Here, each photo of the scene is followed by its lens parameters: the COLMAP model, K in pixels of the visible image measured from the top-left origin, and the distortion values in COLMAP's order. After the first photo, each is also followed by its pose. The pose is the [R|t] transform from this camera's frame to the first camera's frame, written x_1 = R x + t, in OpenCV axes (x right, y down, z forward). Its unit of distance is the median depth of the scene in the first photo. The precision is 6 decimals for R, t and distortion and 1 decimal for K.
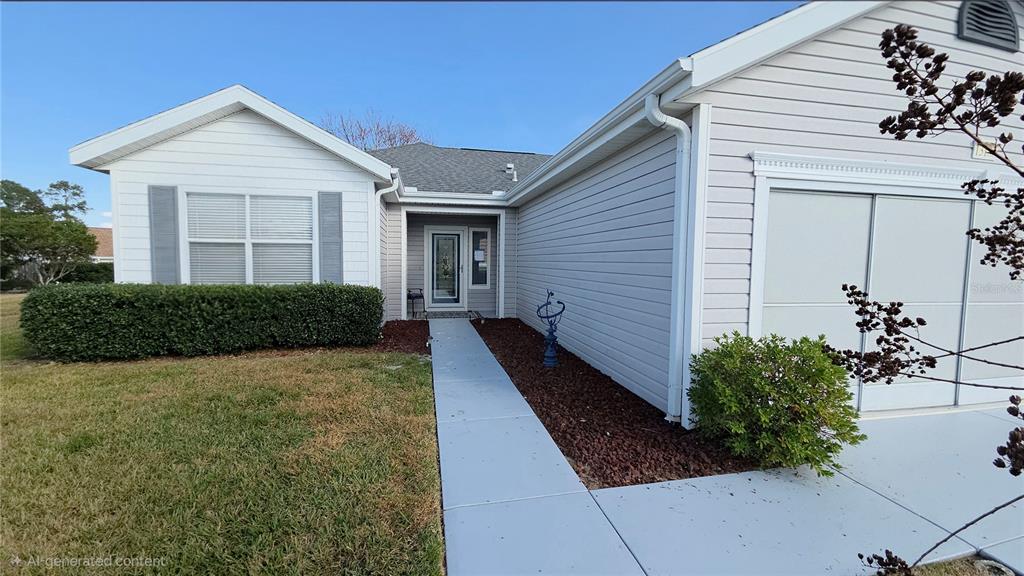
lens RADIAL K [[431.3, 0, 529.5], [0, 431.3, 287.2], [0, 0, 1]] dist [-0.003796, -0.004403]
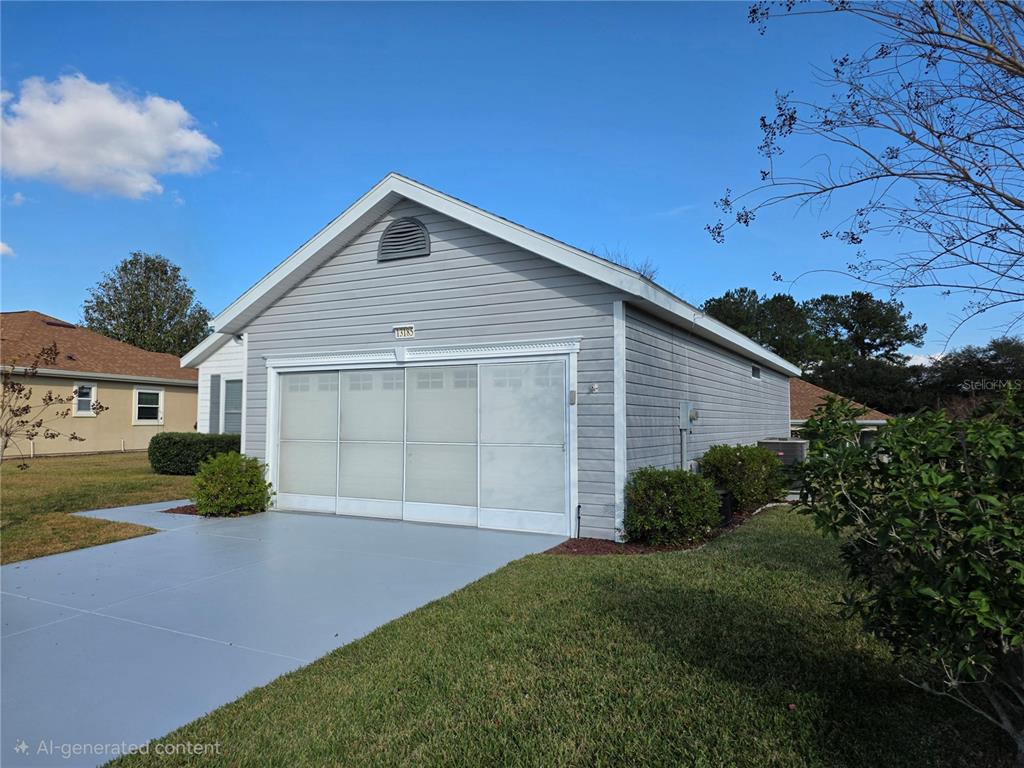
lens RADIAL K [[691.2, 0, 513.9], [0, 691.2, 388.1], [0, 0, 1]] dist [0.049060, -0.025994]
pose [[0.757400, -0.039727, -0.651741, 1.650451], [-0.034237, 0.994358, -0.100400, 0.043181], [0.652053, 0.098356, 0.751767, -0.258949]]
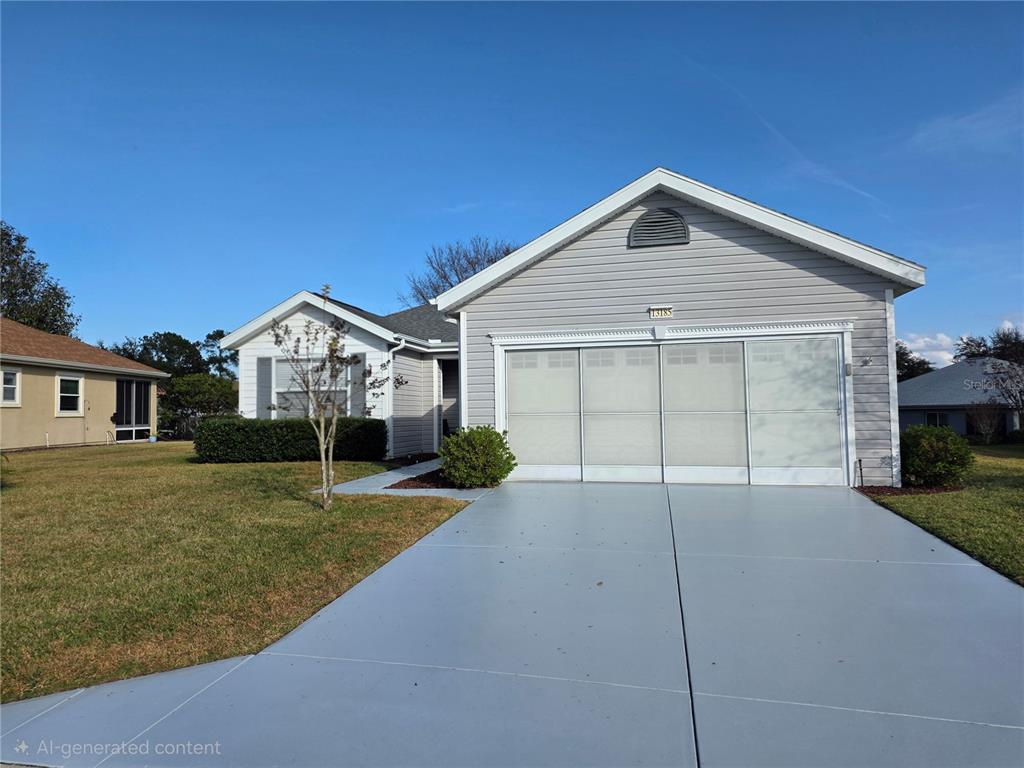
lens RADIAL K [[691.2, 0, 506.3], [0, 691.2, 386.6], [0, 0, 1]] dist [0.049060, -0.025994]
pose [[0.907198, -0.039037, -0.418888, 0.940051], [-0.001598, 0.995359, -0.096220, 0.106984], [0.420700, 0.087960, 0.902925, -0.852961]]
